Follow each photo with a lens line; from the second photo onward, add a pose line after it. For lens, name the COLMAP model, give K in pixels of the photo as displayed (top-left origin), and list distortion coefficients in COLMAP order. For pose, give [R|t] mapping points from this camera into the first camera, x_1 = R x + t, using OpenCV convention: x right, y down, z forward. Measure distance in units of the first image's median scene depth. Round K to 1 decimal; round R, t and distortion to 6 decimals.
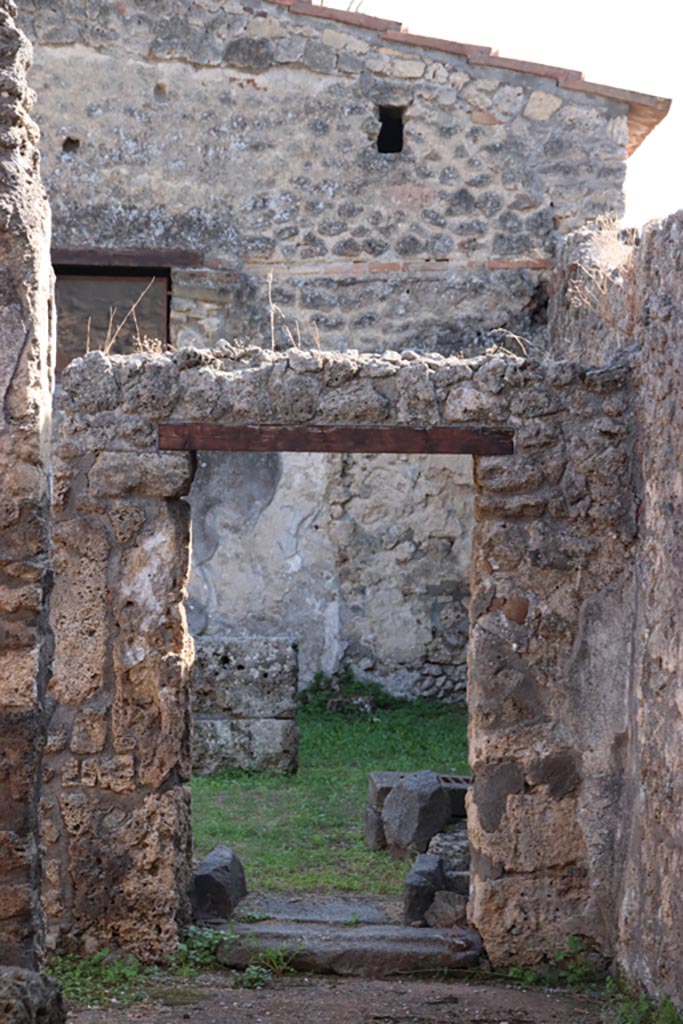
lens RADIAL K [[3865.3, 0, 341.5], [0, 3865.3, 512.0], [0, 0, 1]] dist [1.119740, -1.035204]
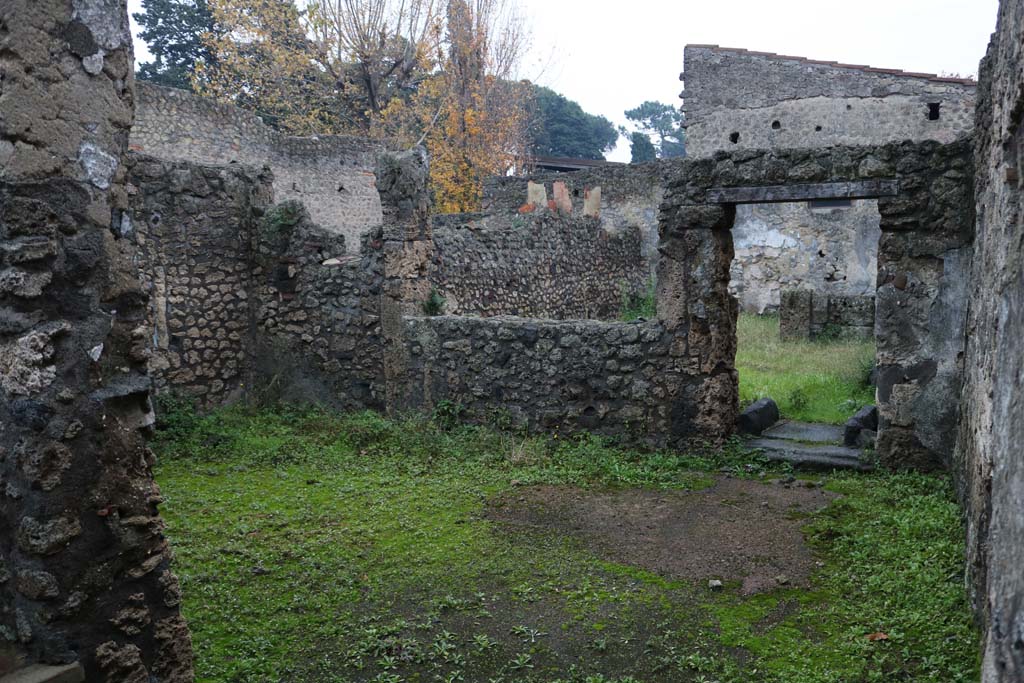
lens RADIAL K [[838.1, 0, 512.0], [0, 838.1, 341.5], [0, 0, 1]] dist [-0.162953, 0.131397]
pose [[0.861476, 0.012995, -0.507631, 0.081063], [0.033202, 0.996092, 0.081844, 0.015919], [0.506711, -0.087361, 0.857678, 0.584919]]
